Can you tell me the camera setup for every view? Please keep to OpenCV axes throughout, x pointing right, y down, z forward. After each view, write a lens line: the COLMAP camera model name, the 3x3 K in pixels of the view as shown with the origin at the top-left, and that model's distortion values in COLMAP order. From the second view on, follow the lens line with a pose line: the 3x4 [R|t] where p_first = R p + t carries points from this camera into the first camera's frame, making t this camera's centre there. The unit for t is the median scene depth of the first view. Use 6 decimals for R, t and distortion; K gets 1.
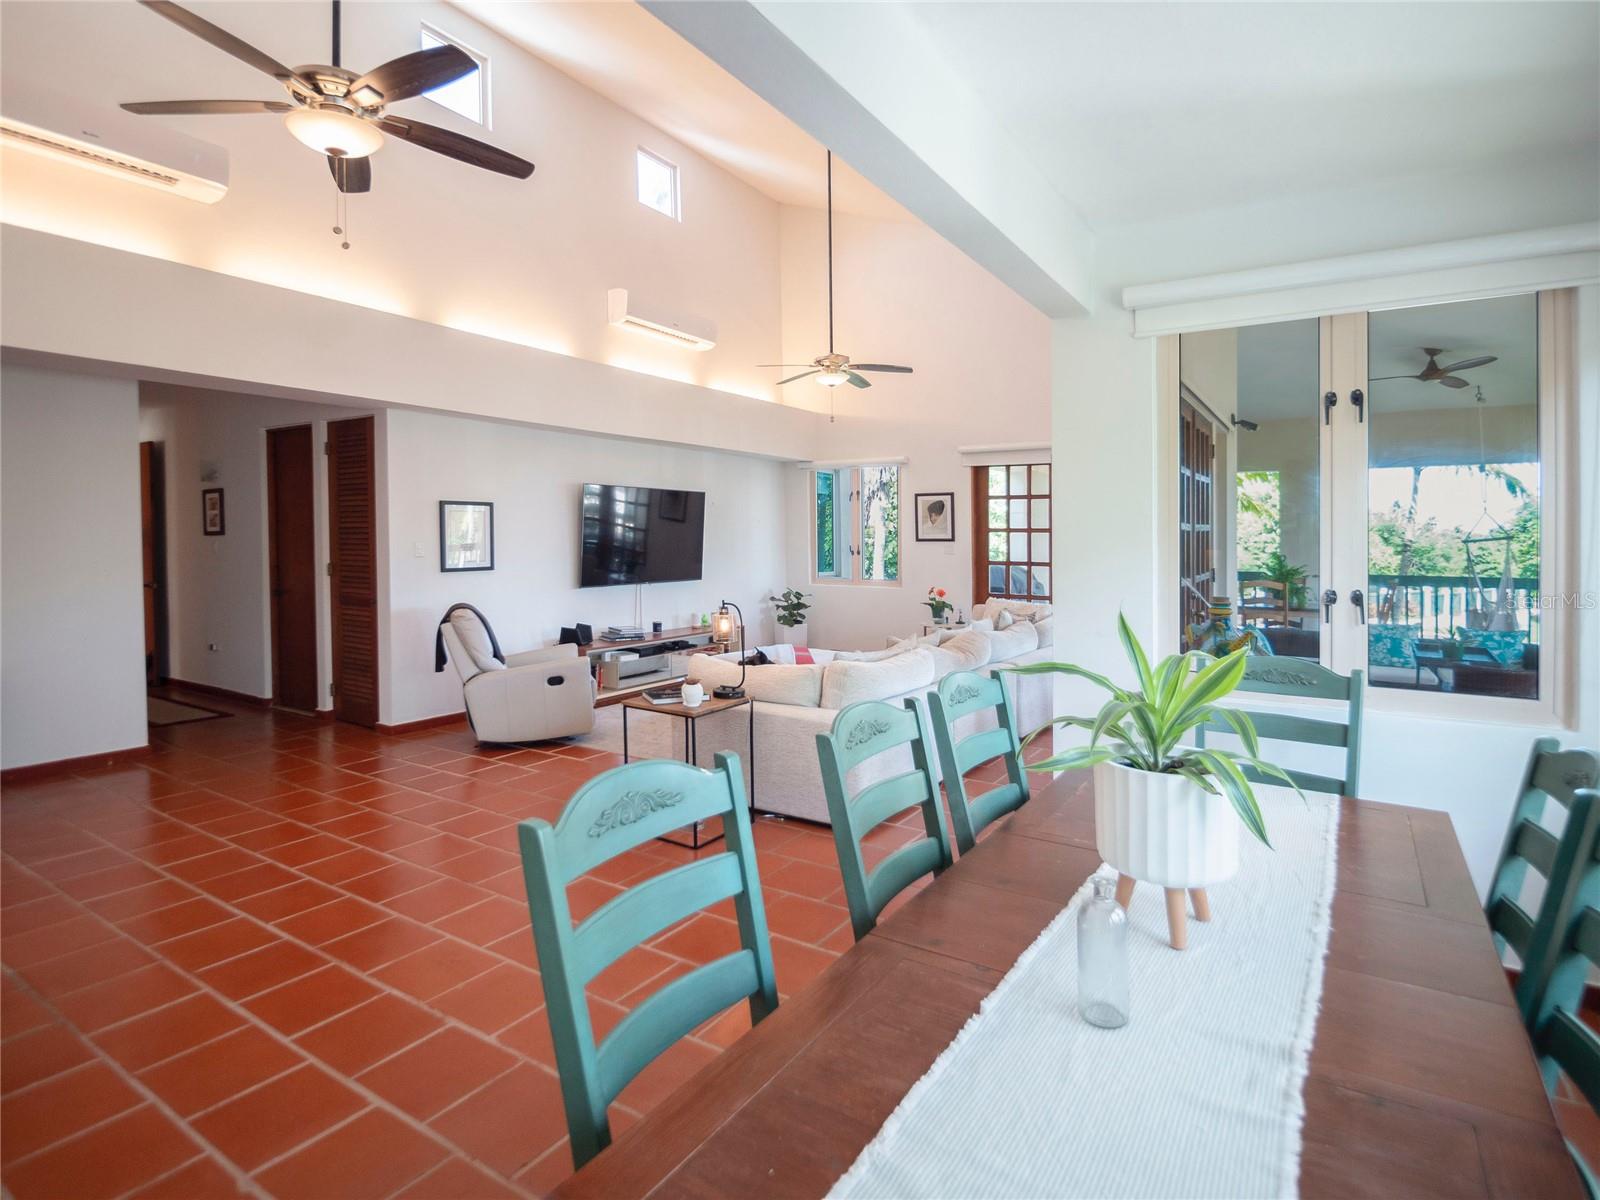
lens RADIAL K [[827.3, 0, 838.5], [0, 827.3, 527.1], [0, 0, 1]] dist [-0.007844, -0.000238]
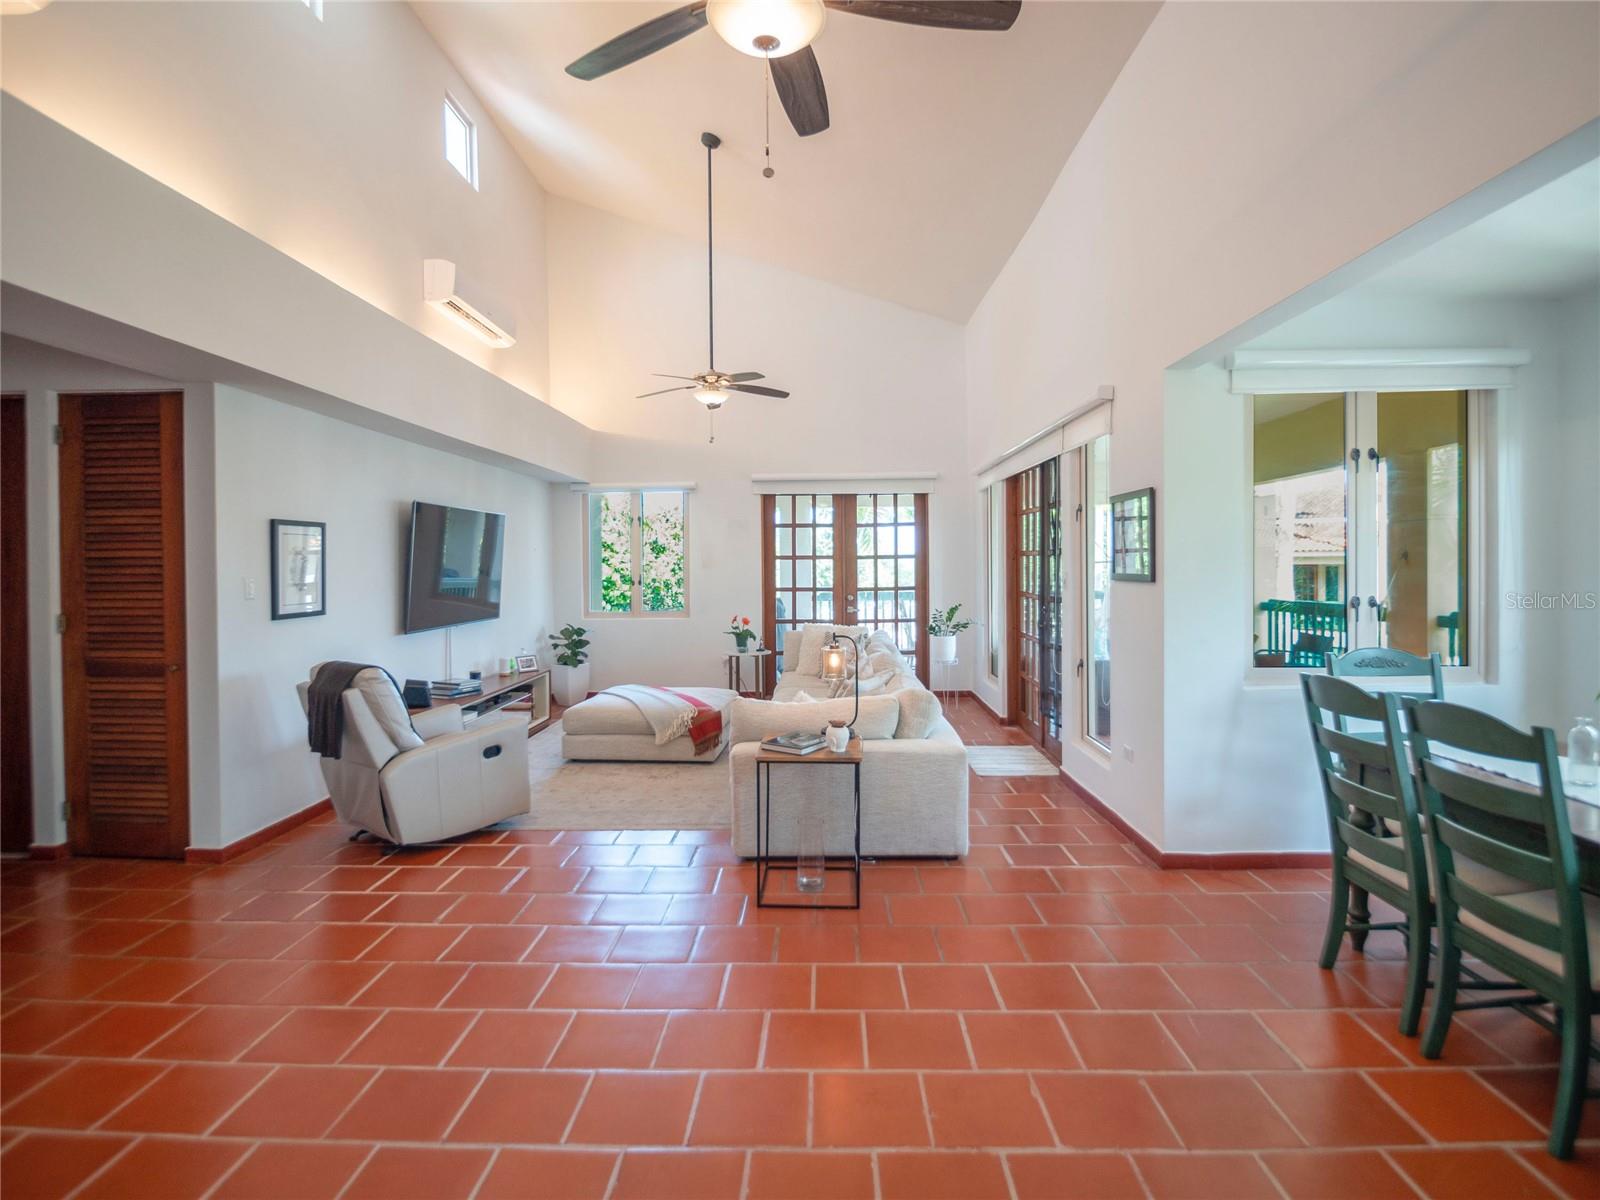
lens RADIAL K [[817.5, 0, 804.8], [0, 817.5, 557.5], [0, 0, 1]] dist [-0.017316, 0.000030]
pose [[0.861597, -0.006339, 0.507554, -0.428803], [0.005952, 0.999979, 0.002386, 0.001783], [-0.507558, 0.000965, 0.861617, 0.164860]]
